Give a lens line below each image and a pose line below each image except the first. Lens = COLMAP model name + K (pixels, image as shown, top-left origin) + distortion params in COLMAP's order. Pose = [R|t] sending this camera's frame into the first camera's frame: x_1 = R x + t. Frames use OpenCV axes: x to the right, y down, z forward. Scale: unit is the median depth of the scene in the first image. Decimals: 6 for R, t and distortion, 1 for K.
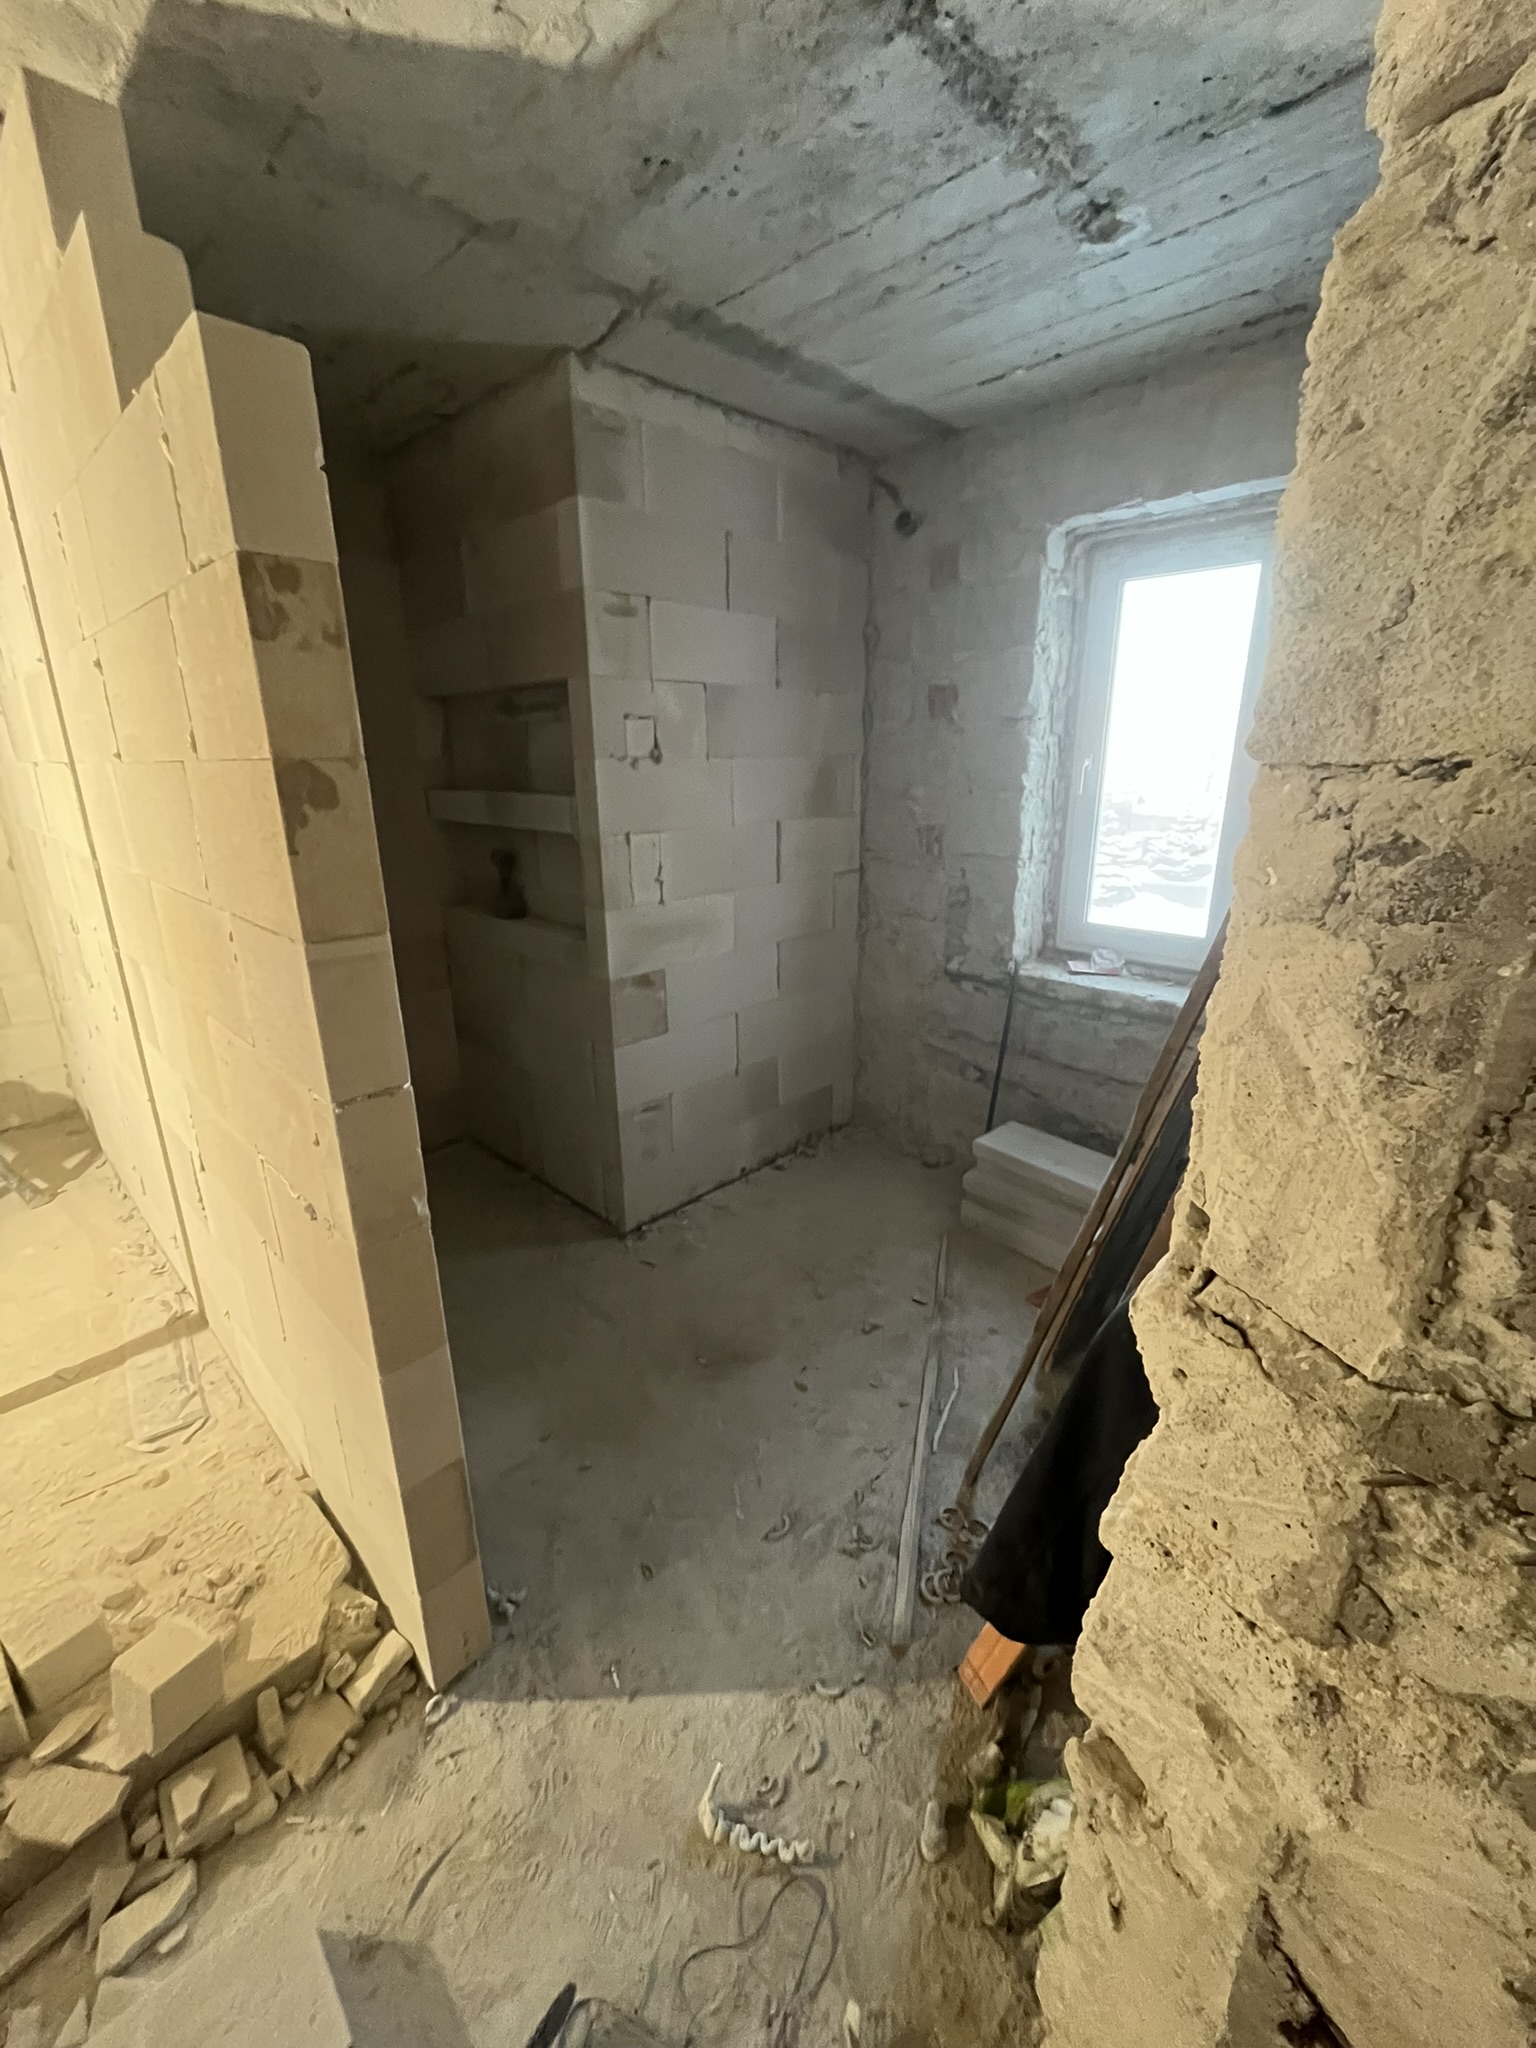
lens RADIAL K [[832.0, 0, 767.1], [0, 832.0, 1012.2], [0, 0, 1]] dist [-0.003677, 0.000187]
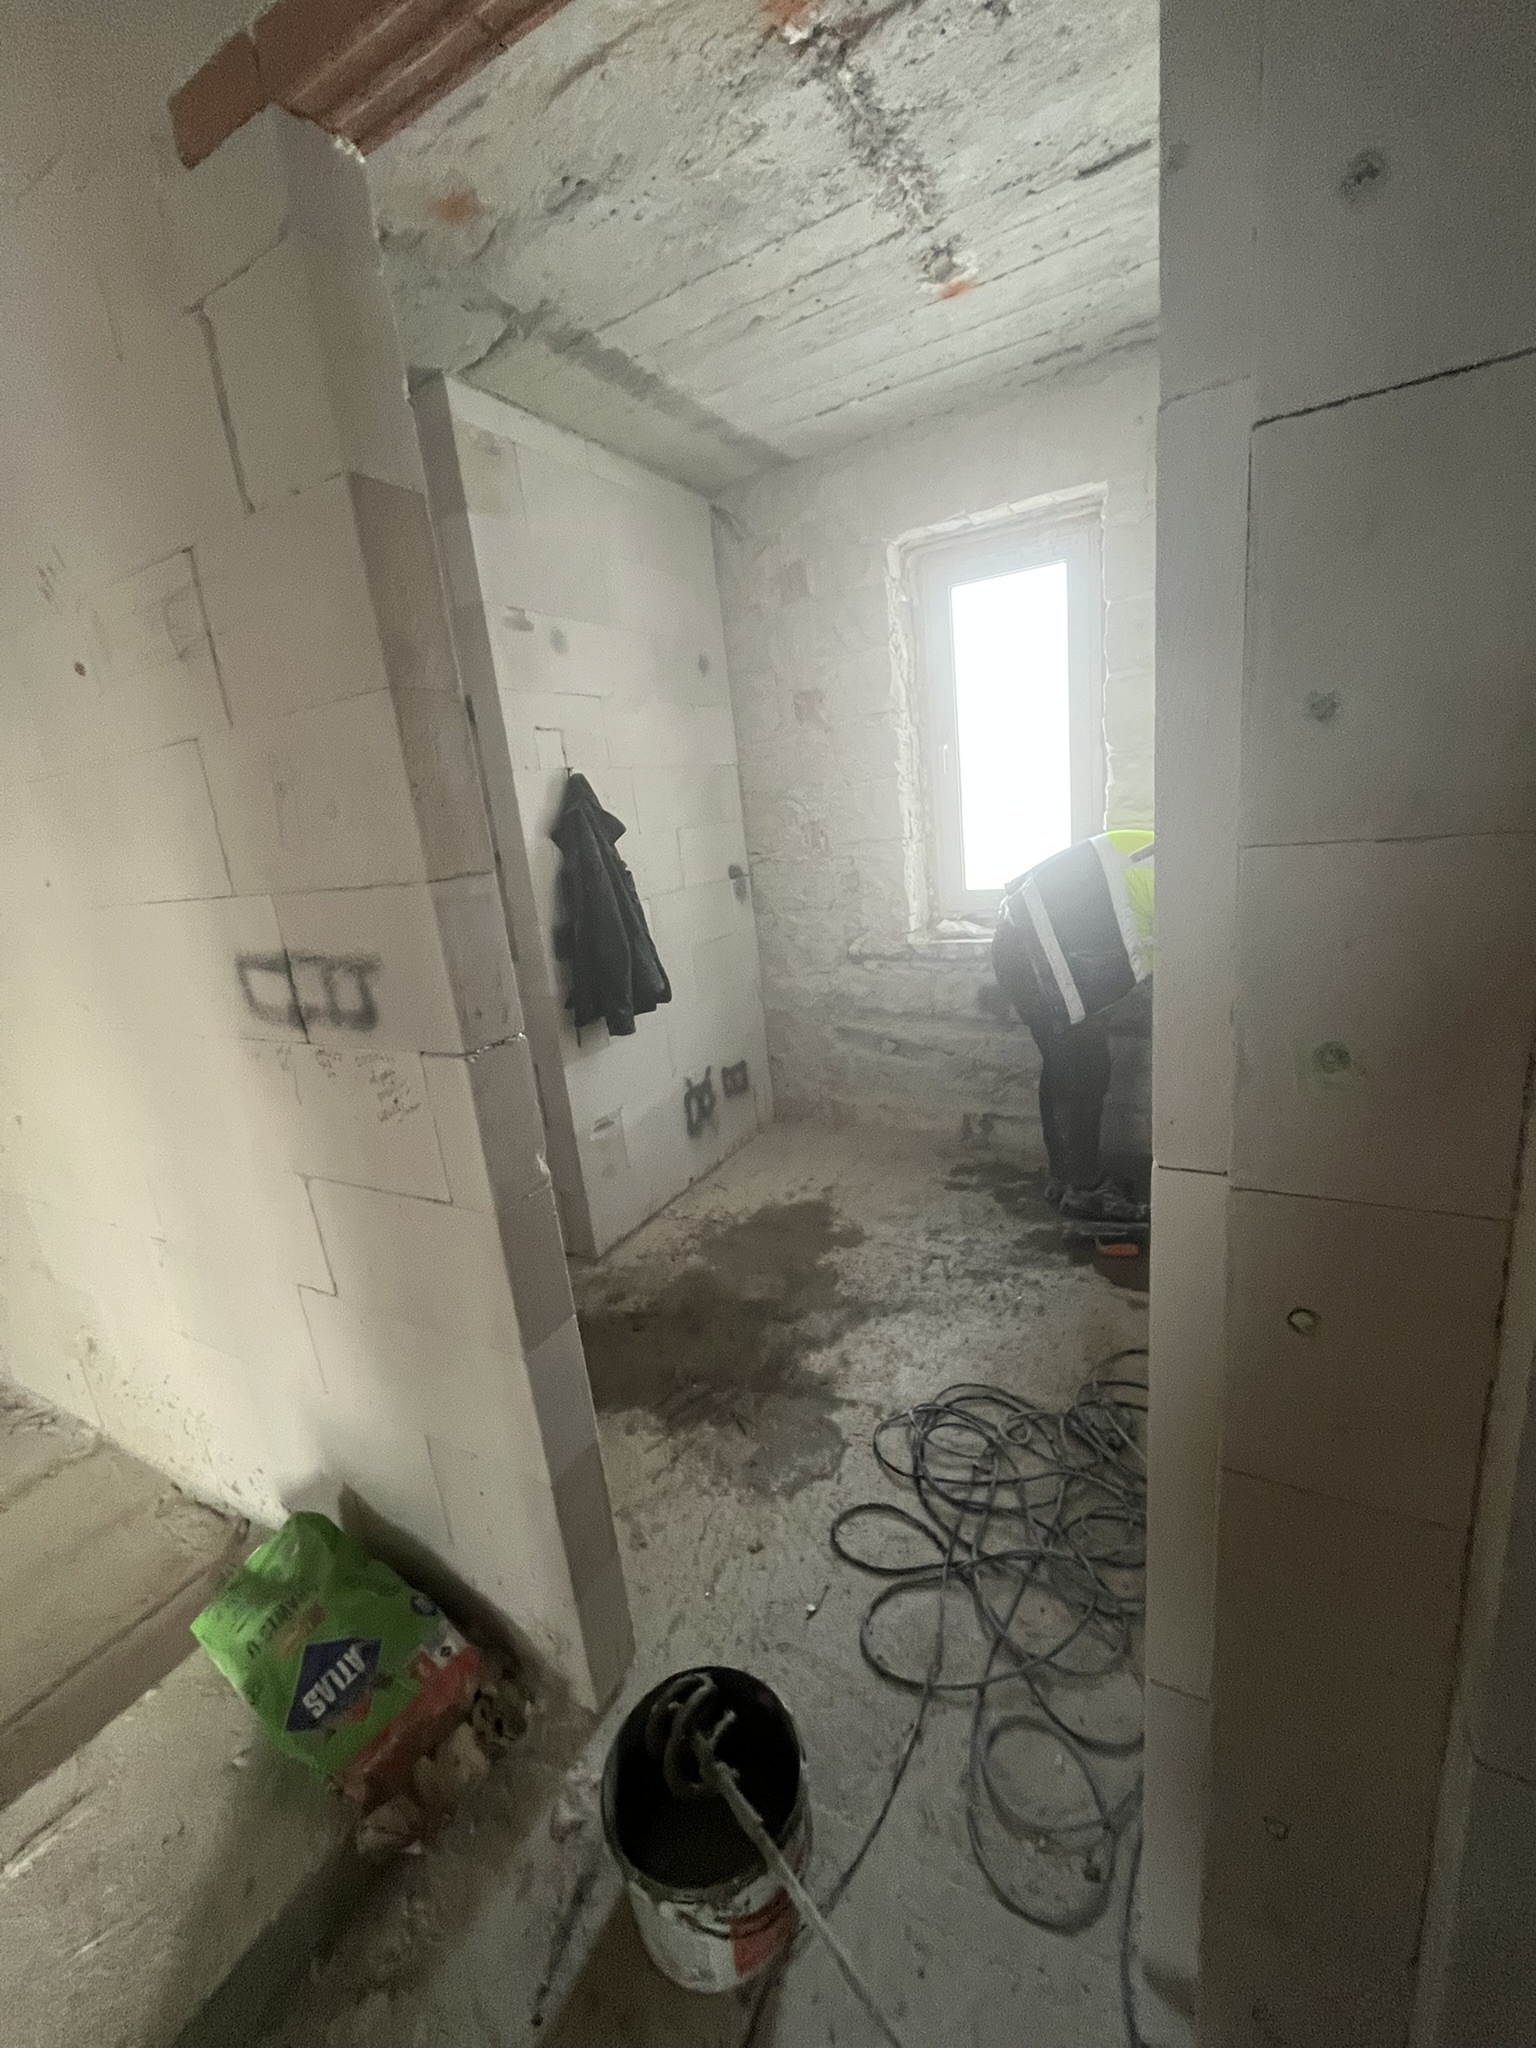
lens RADIAL K [[832.0, 0, 767.1], [0, 832.0, 1012.2], [0, 0, 1]] dist [-0.003677, 0.000187]
pose [[0.961363, -0.154675, 0.227721, -0.187097], [0.170183, 0.984143, -0.049997, 0.079312], [-0.216377, 0.086819, 0.972442, -0.002655]]
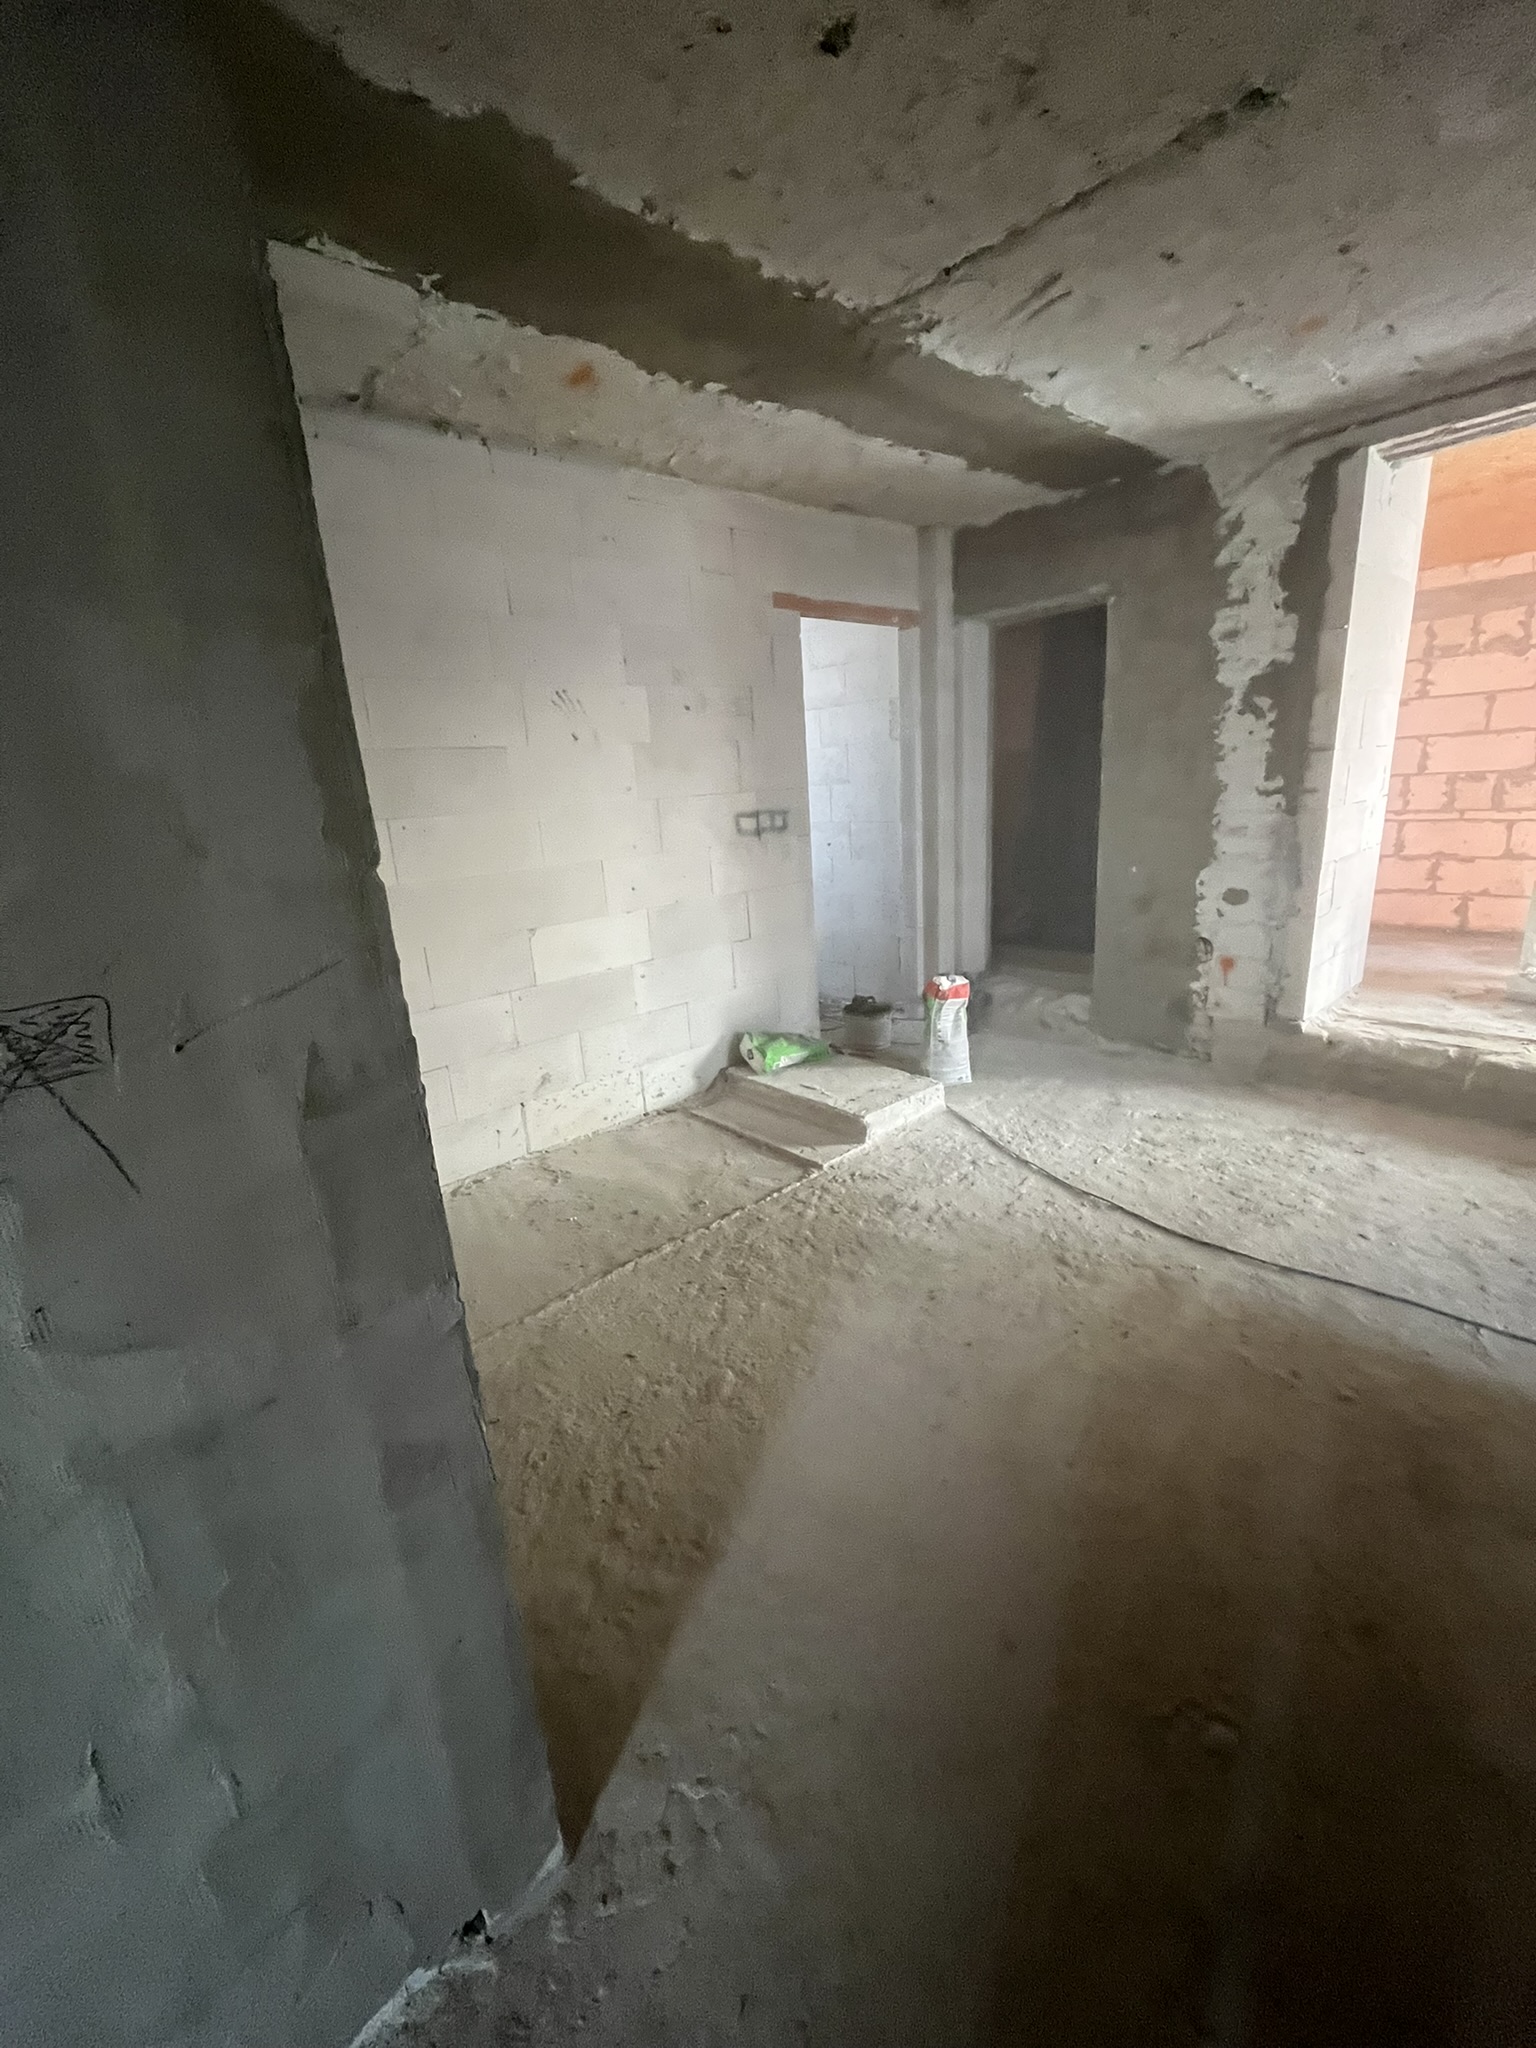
lens RADIAL K [[832.0, 0, 767.1], [0, 832.0, 1012.2], [0, 0, 1]] dist [-0.003677, 0.000187]
pose [[0.082367, -0.266494, 0.960311, -1.975532], [0.352313, 0.909151, 0.222079, -0.025808], [-0.932251, 0.320038, 0.168773, 0.379146]]
